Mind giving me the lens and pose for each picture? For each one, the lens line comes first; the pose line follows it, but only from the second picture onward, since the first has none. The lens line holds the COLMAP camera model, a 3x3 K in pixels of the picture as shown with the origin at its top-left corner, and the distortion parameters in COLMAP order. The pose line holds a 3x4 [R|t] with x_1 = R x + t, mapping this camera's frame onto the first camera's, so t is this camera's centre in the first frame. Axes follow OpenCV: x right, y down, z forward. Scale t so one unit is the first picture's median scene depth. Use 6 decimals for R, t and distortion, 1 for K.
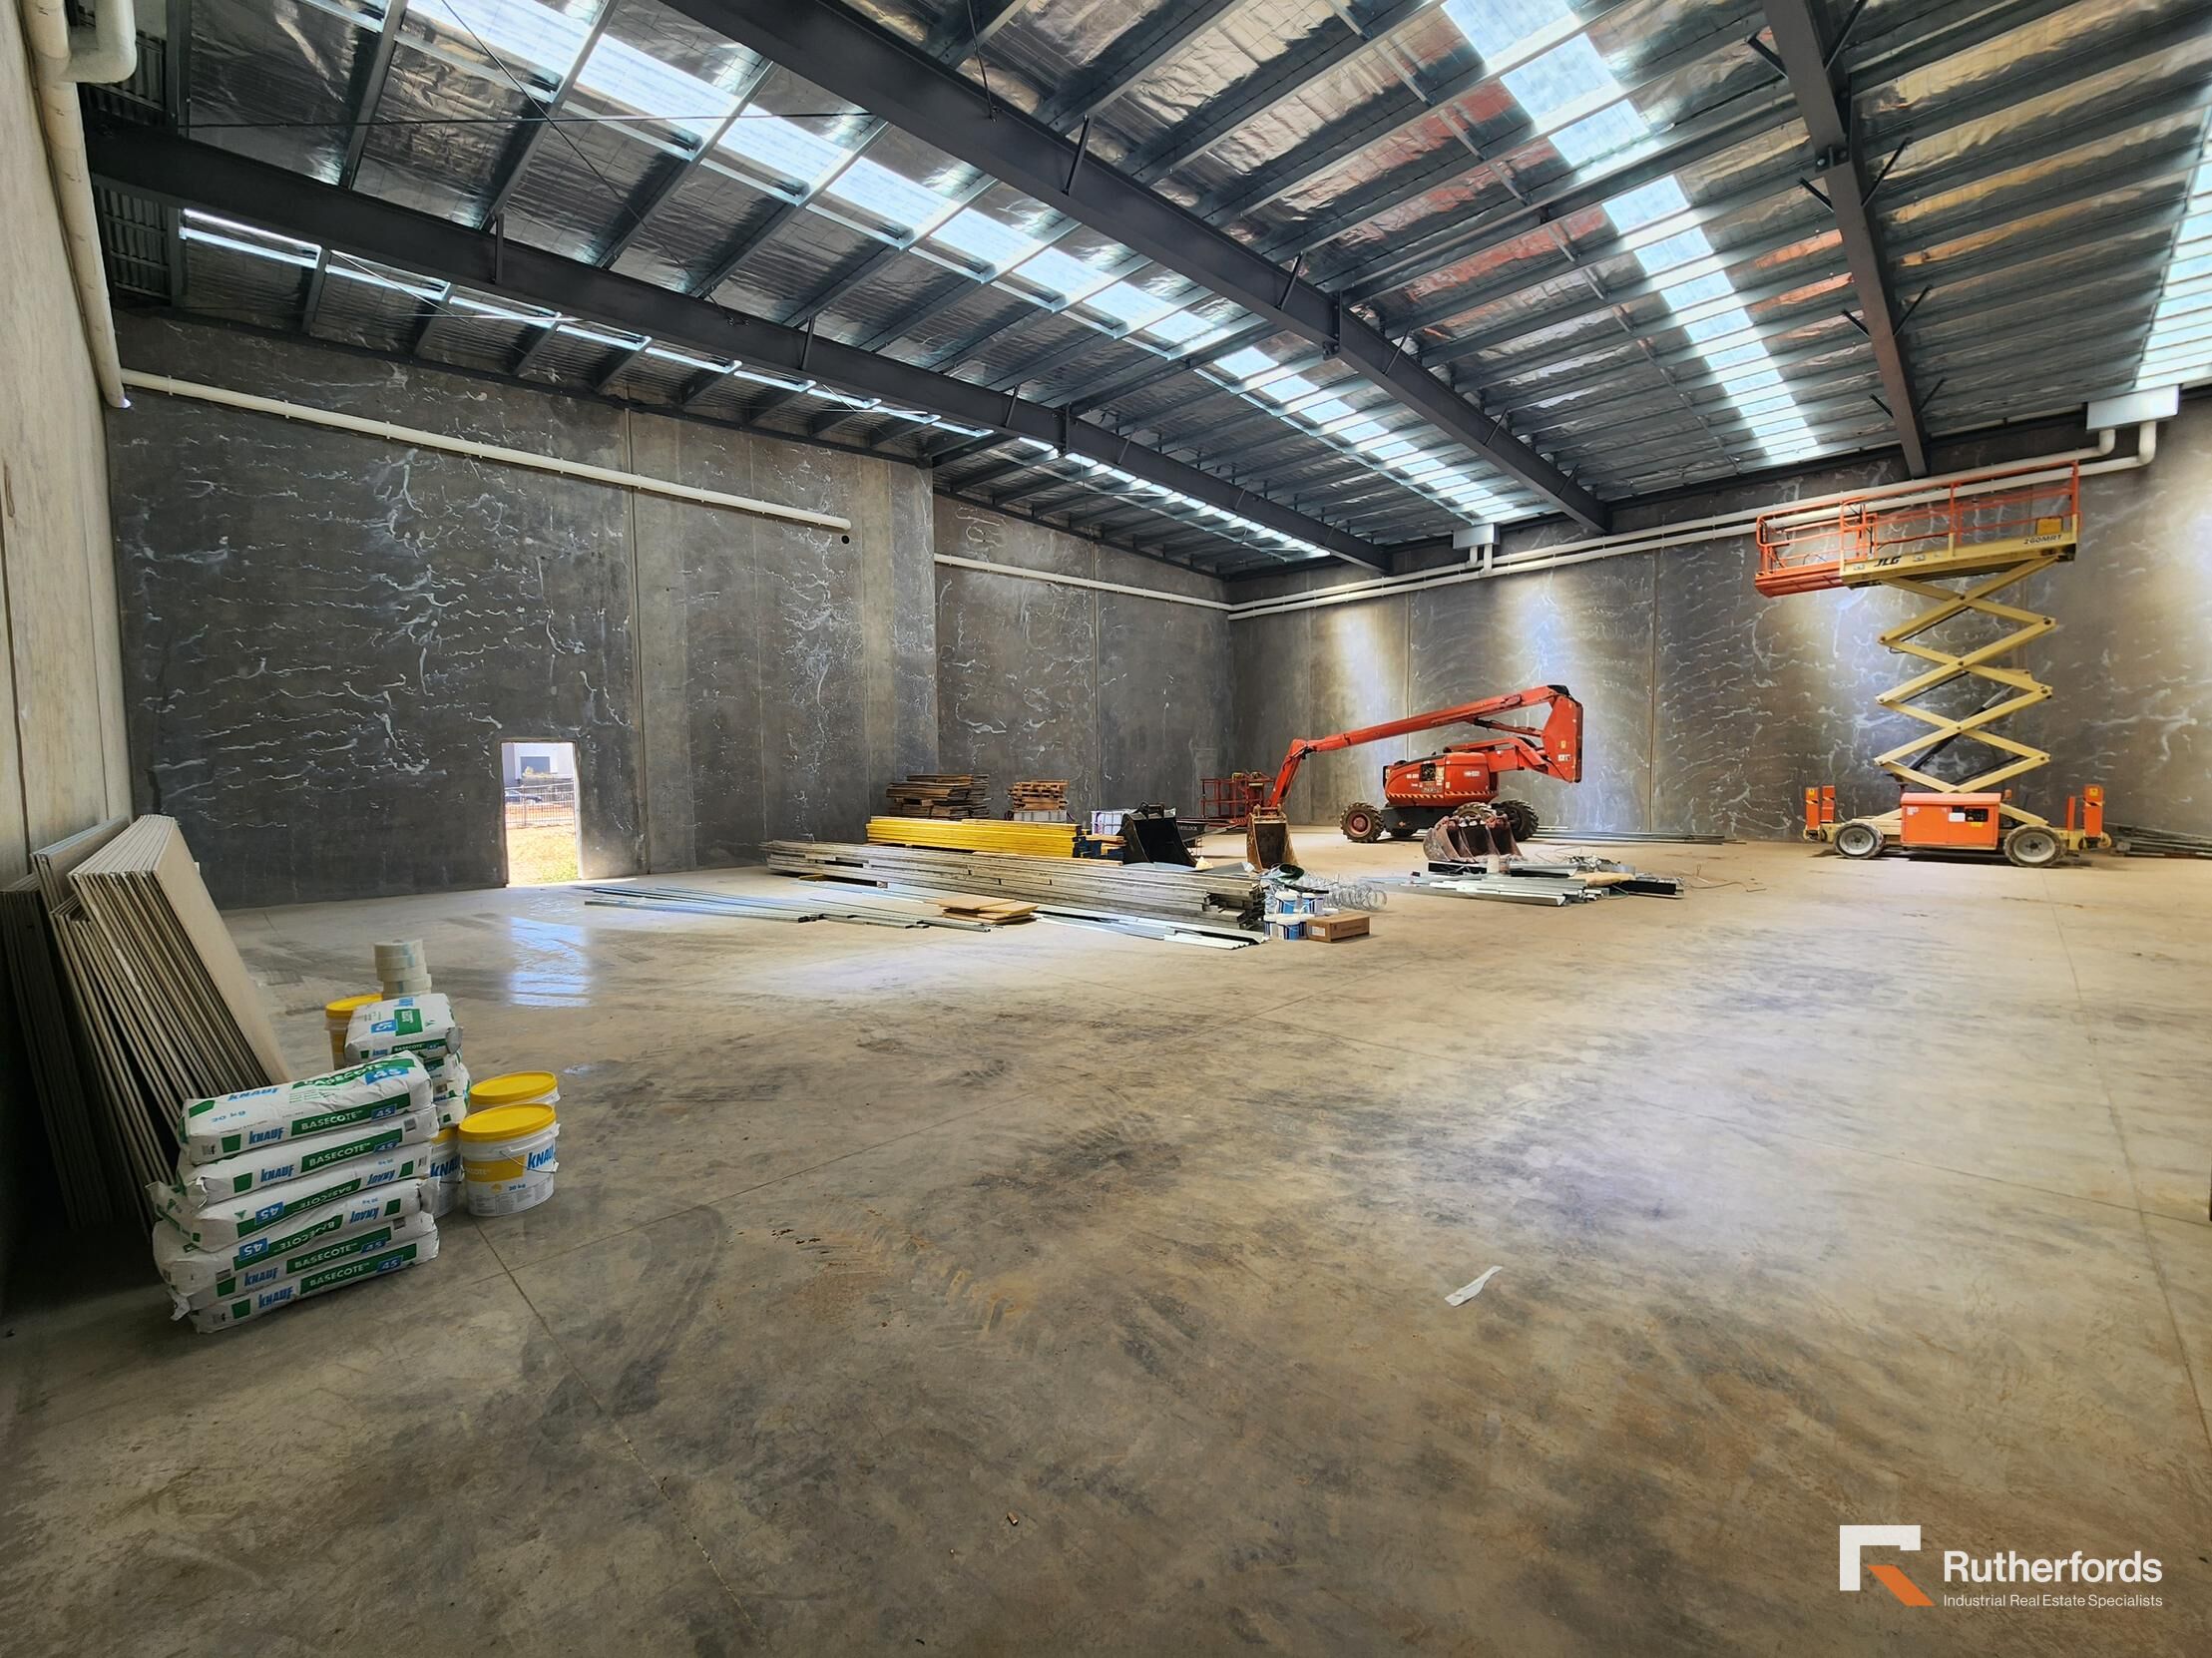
lens RADIAL K [[907.8, 0, 1085.3], [0, 907.8, 808.3], [0, 0, 1]] dist [-0.002546, -0.000473]
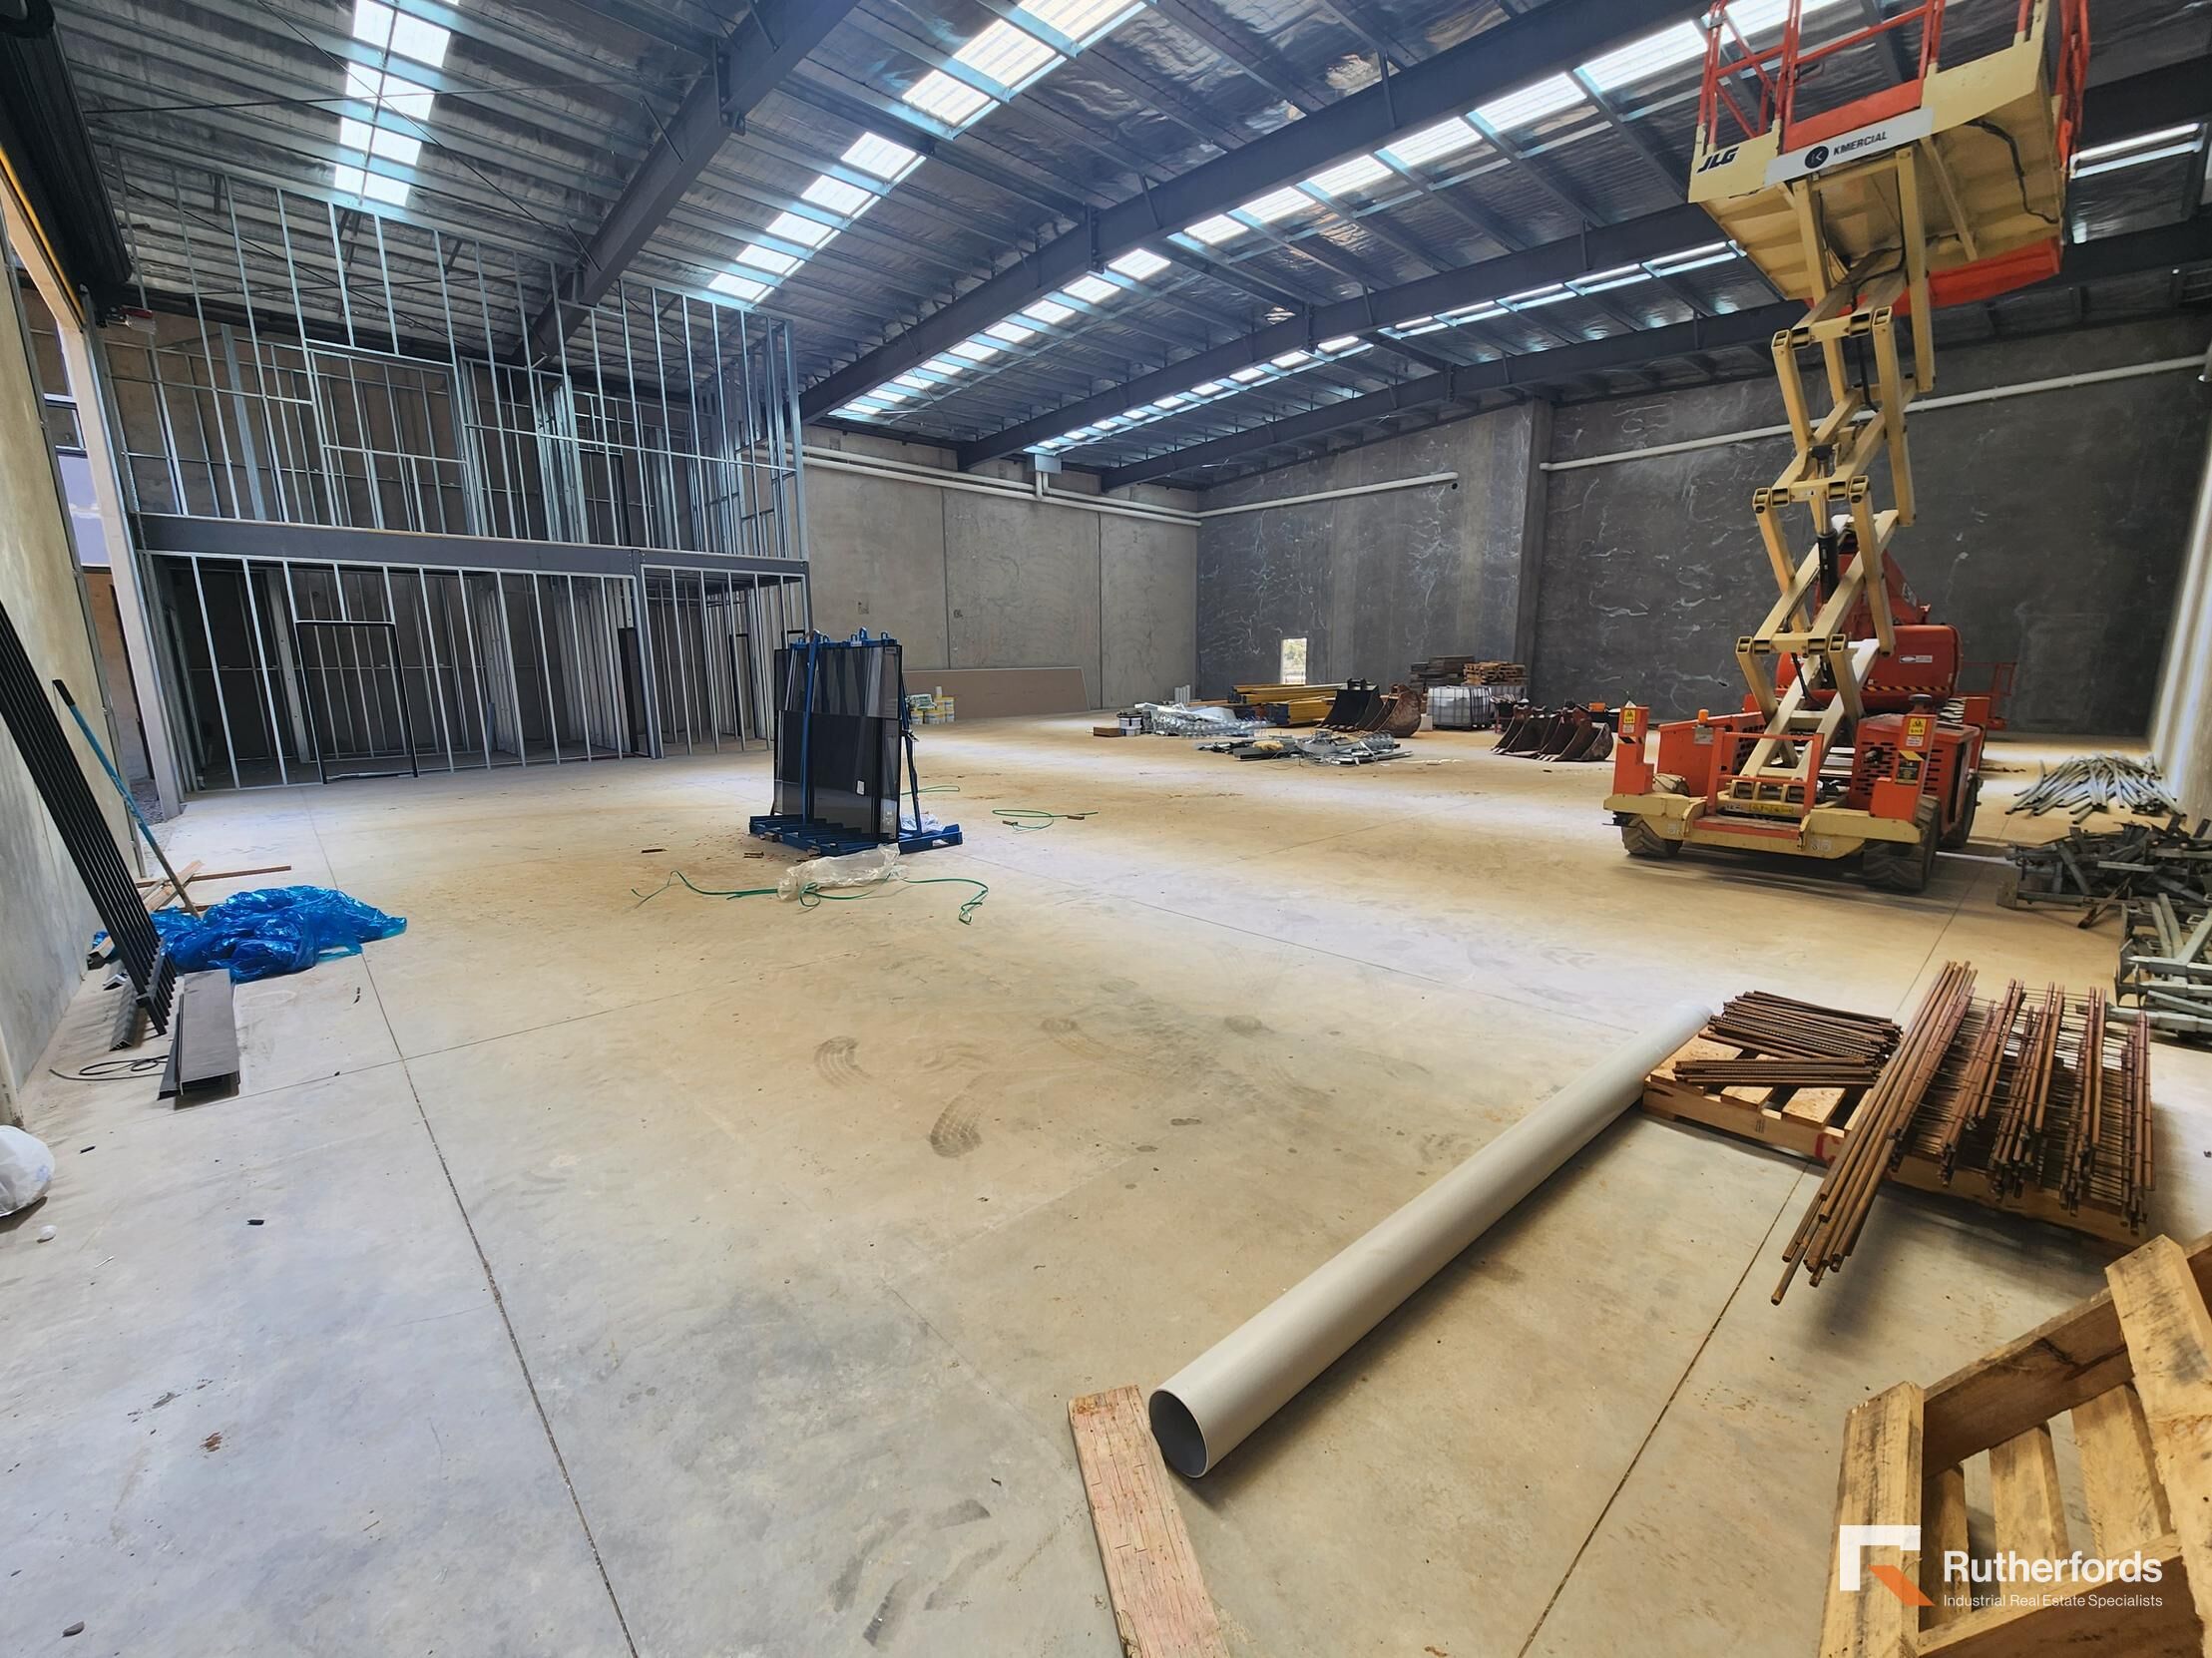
lens RADIAL K [[907.8, 0, 1113.5], [0, 907.8, 822.4], [0, 0, 1]] dist [-0.002546, -0.000473]
pose [[-0.037408, 0.191670, -0.980746, 1.243455], [-0.028418, 0.980832, 0.192771, -0.039526], [0.998896, 0.035082, -0.031244, 0.531634]]
